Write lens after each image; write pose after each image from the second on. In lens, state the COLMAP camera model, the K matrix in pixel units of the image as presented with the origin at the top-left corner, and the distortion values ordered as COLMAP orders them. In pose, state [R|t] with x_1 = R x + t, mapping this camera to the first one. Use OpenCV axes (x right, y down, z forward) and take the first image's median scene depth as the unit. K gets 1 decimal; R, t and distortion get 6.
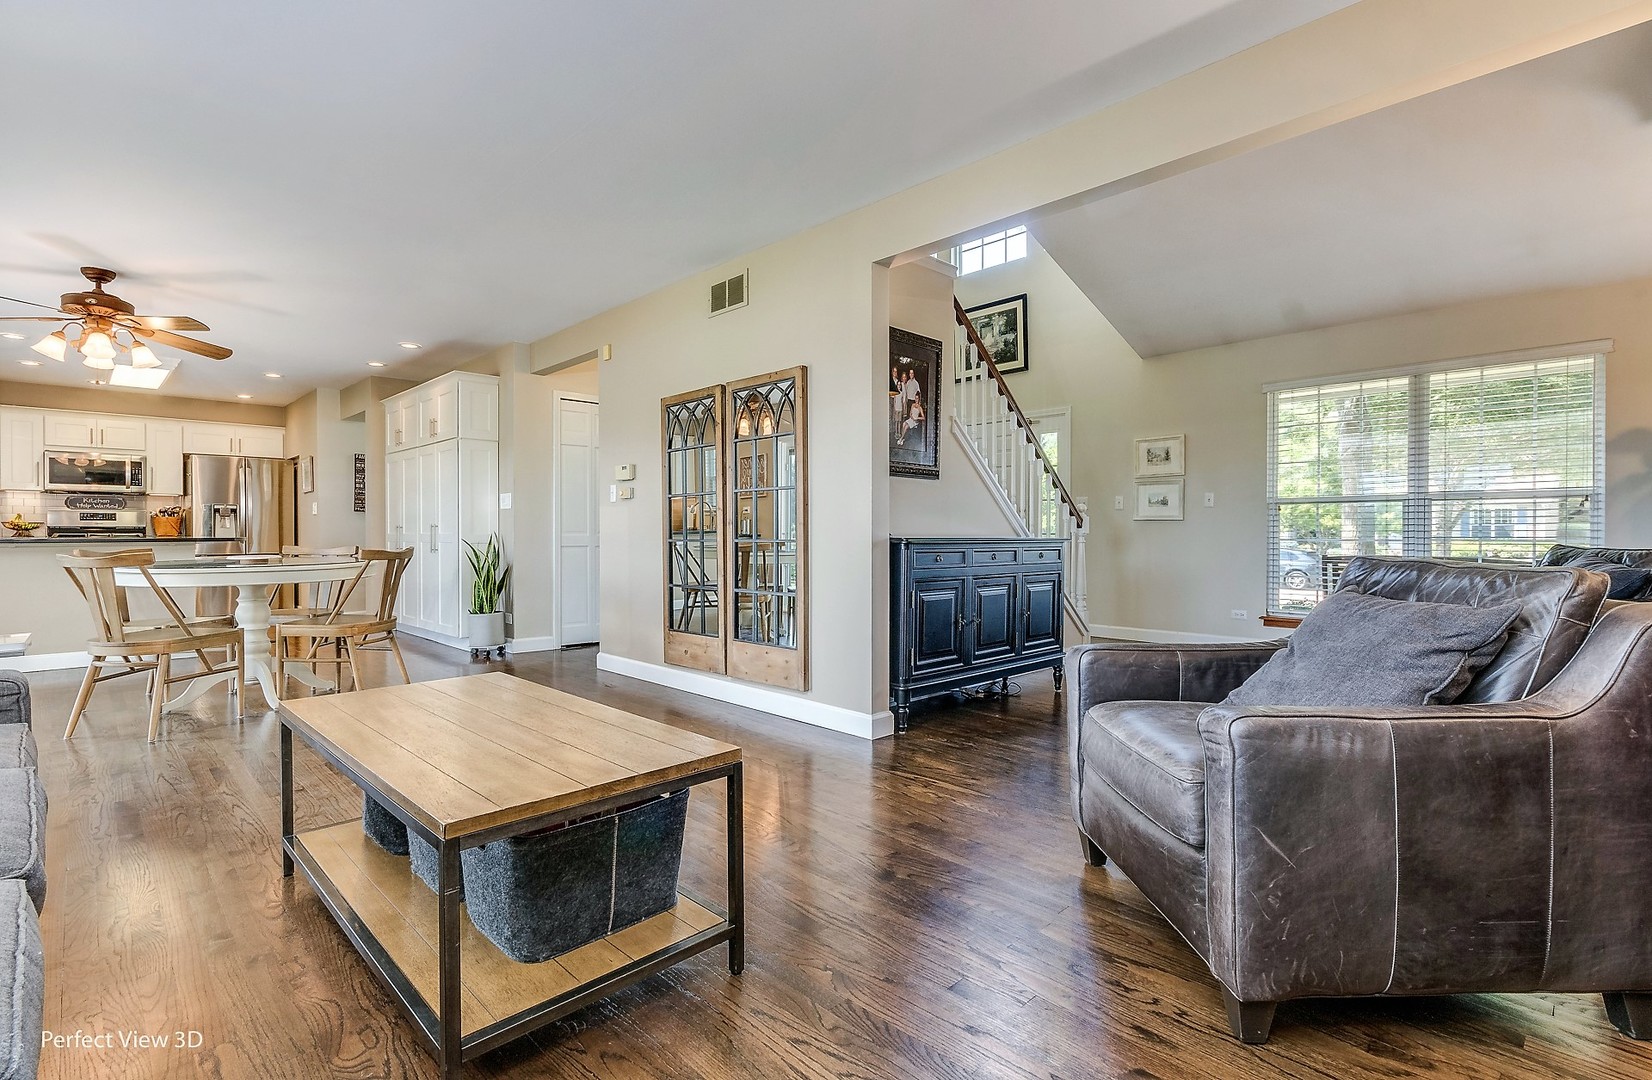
lens RADIAL K [[808.3, 0, 837.3], [0, 808.3, 545.7], [0, 0, 1]] dist [-0.001292, -0.000817]
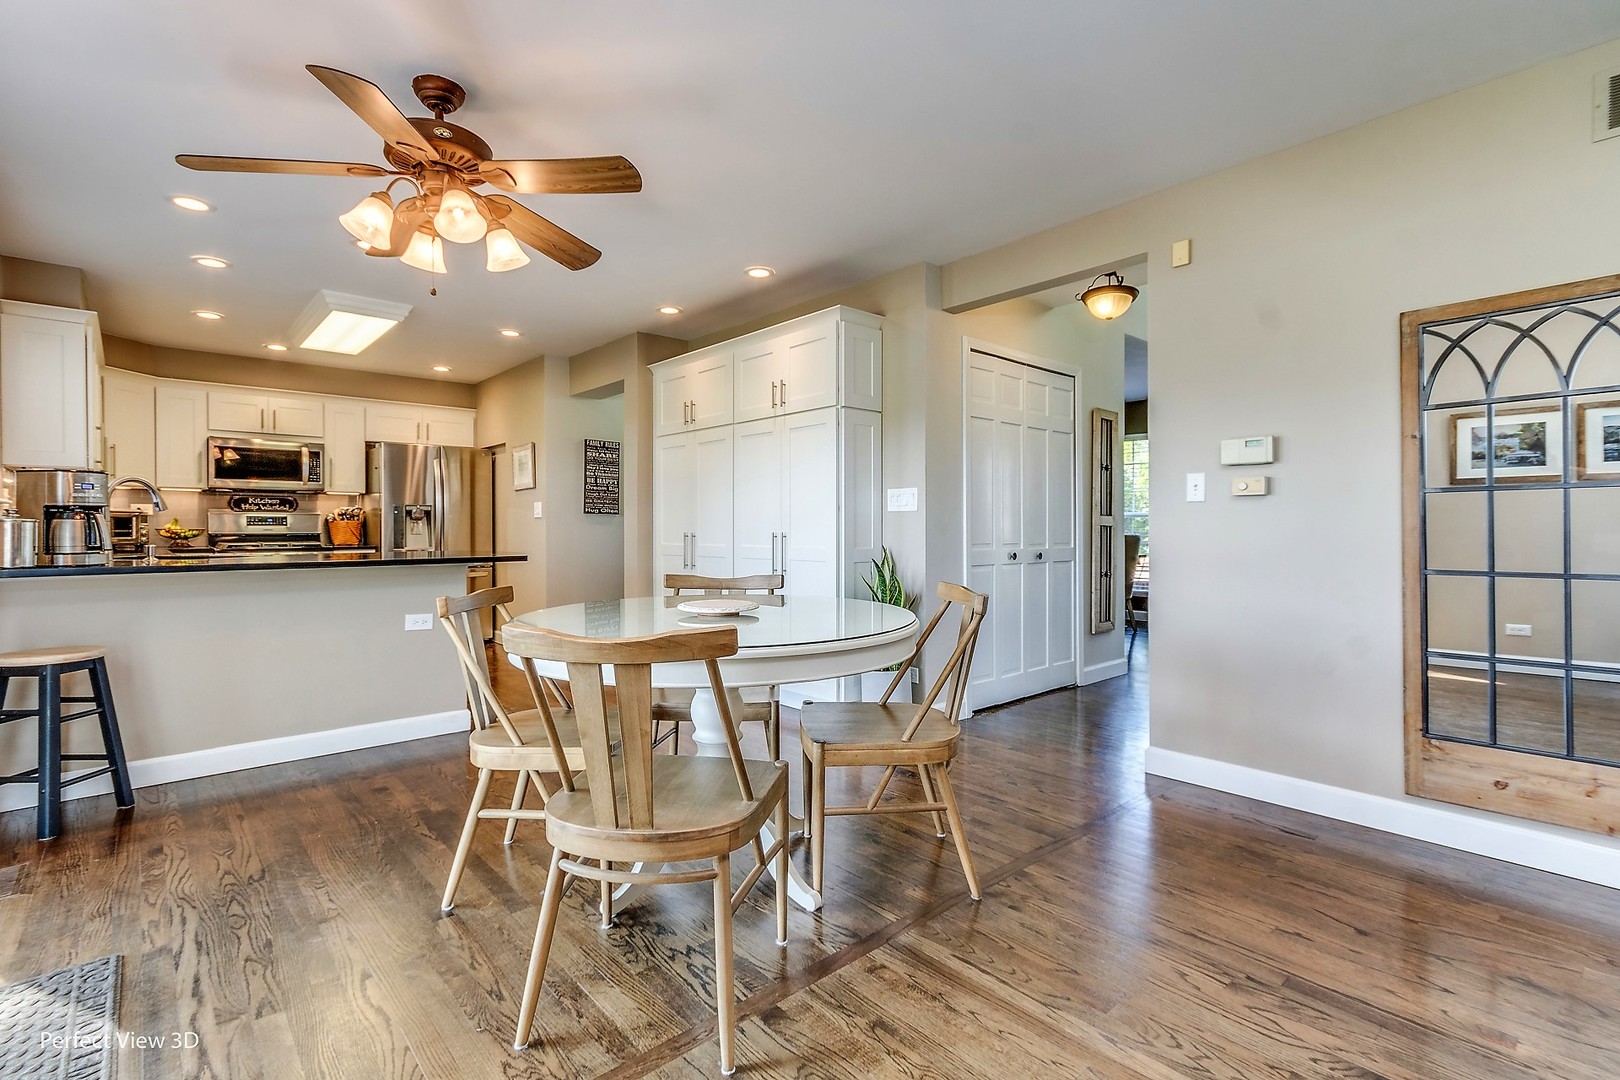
lens RADIAL K [[788.7, 0, 810.0], [0, 788.7, 540.0], [0, 0, 1]] dist [0.004369, 0.000506]
pose [[0.998393, -0.000777, -0.056670, -0.343295], [0.000681, 0.999998, -0.001712, -0.015799], [0.056671, 0.001671, 0.998391, 0.257393]]
